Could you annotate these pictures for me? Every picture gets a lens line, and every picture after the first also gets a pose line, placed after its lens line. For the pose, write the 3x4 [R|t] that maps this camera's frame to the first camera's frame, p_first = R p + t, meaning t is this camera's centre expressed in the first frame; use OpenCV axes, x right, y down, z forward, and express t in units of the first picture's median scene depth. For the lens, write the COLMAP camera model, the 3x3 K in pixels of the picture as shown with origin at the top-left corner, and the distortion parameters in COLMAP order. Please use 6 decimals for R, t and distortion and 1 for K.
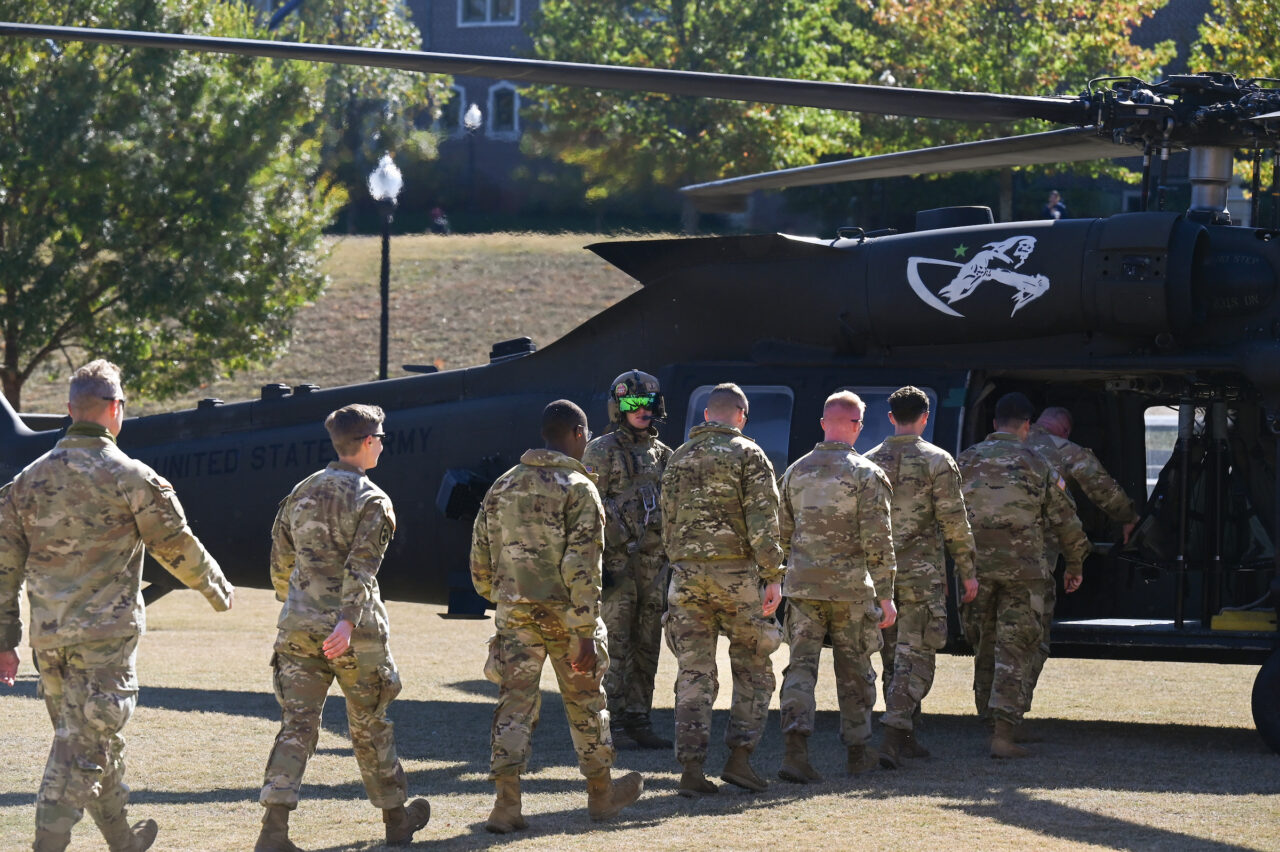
lens RADIAL K [[3990.0, 0, 640.0], [0, 3990.0, 426.0], [0, 0, 1]] dist [0.499256, -12.705162]
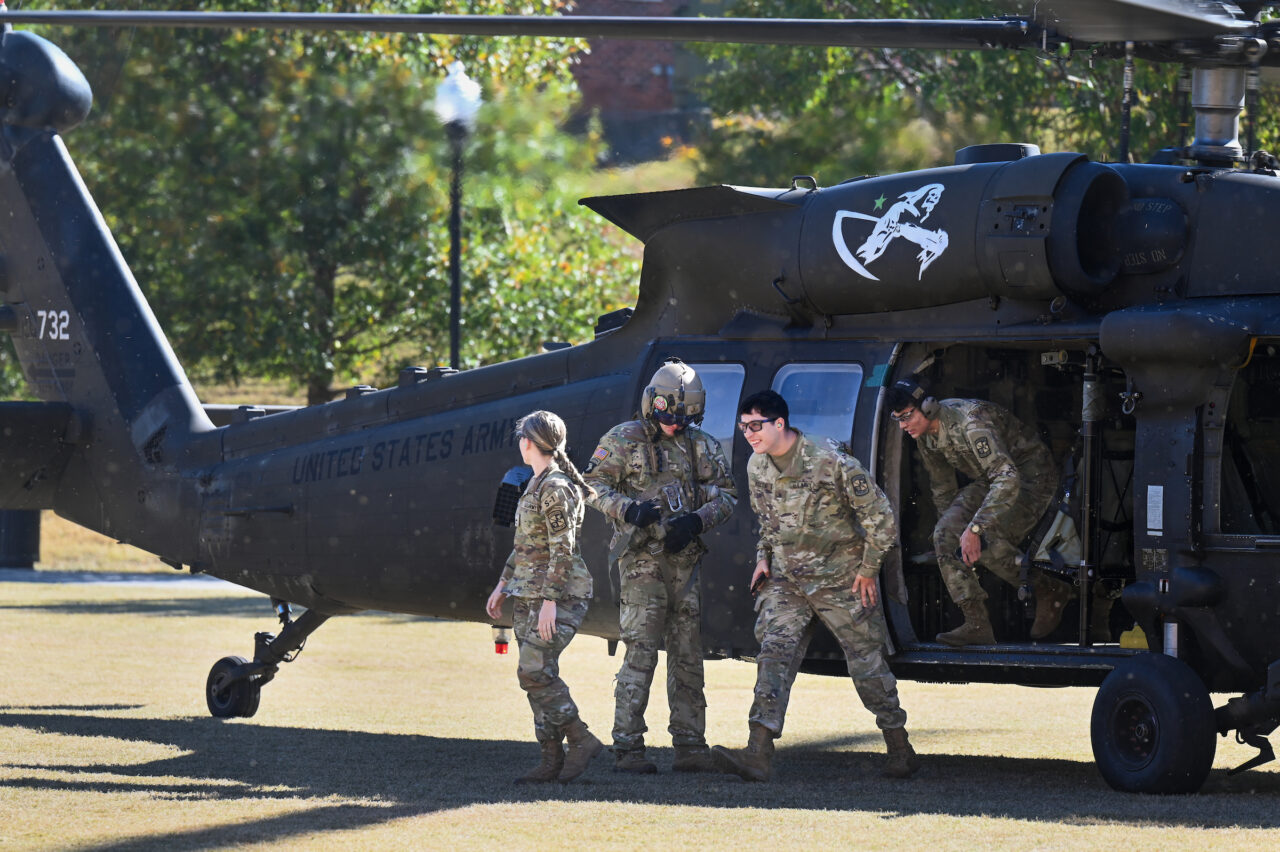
lens RADIAL K [[7329.0, 0, 639.7], [0, 7329.0, 380.5], [0, 0, 1]] dist [-0.219457, -4.498794]
pose [[0.920682, -0.015783, -0.389995, 0.641568], [0.014397, 0.999875, -0.006478, 0.003208], [0.390048, 0.000350, 0.920794, -0.449609]]
